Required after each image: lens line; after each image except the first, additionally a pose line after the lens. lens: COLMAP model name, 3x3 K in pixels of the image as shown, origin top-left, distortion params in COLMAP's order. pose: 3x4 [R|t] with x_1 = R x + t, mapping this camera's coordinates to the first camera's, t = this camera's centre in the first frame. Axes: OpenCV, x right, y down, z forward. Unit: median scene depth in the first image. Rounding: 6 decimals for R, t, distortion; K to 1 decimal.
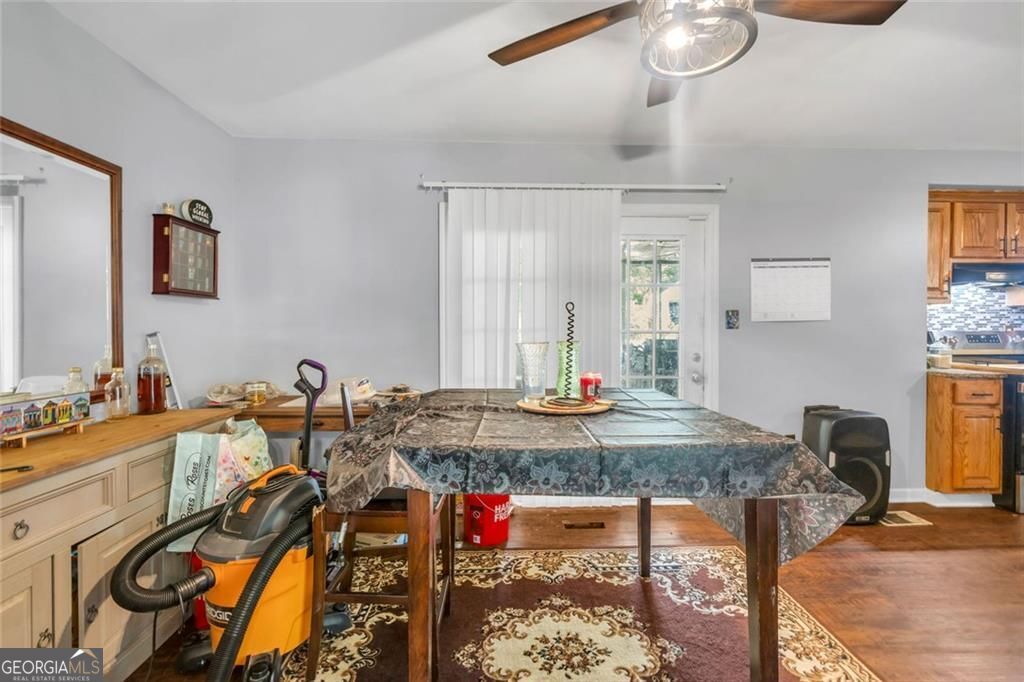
lens RADIAL K [[438.0, 0, 513.1], [0, 438.0, 333.3], [0, 0, 1]] dist [-0.001483, -0.000119]
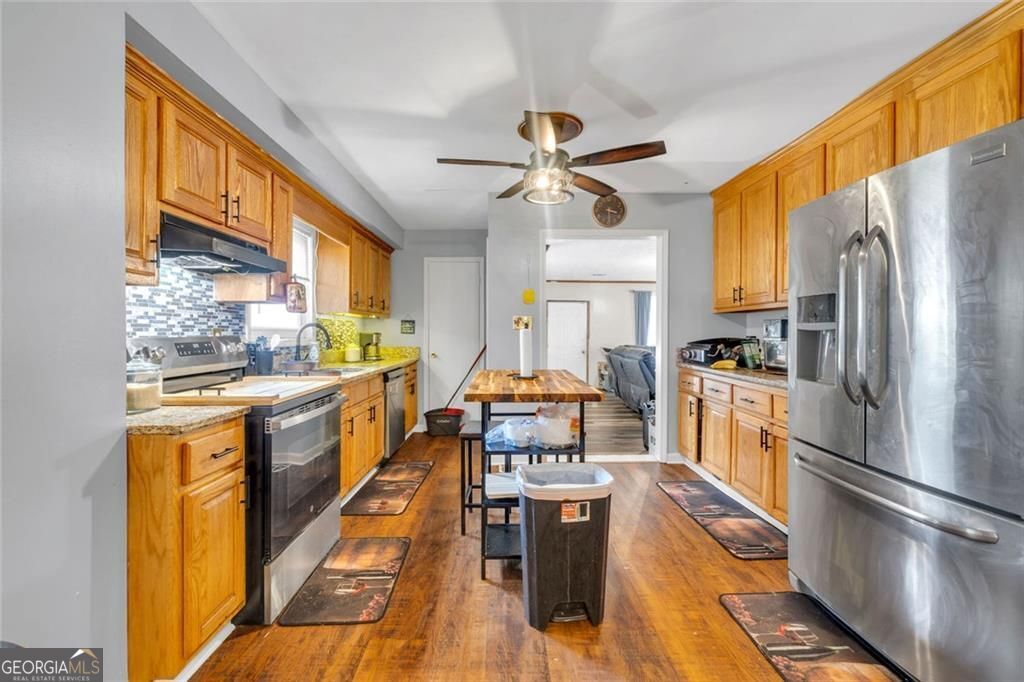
lens RADIAL K [[438.0, 0, 513.1], [0, 438.0, 333.3], [0, 0, 1]] dist [-0.001483, -0.000119]
pose [[0.013599, -0.001291, 0.999907, 0.502493], [0.014386, 0.999896, 0.001095, -0.004582], [-0.999804, 0.014370, 0.013616, 0.597291]]
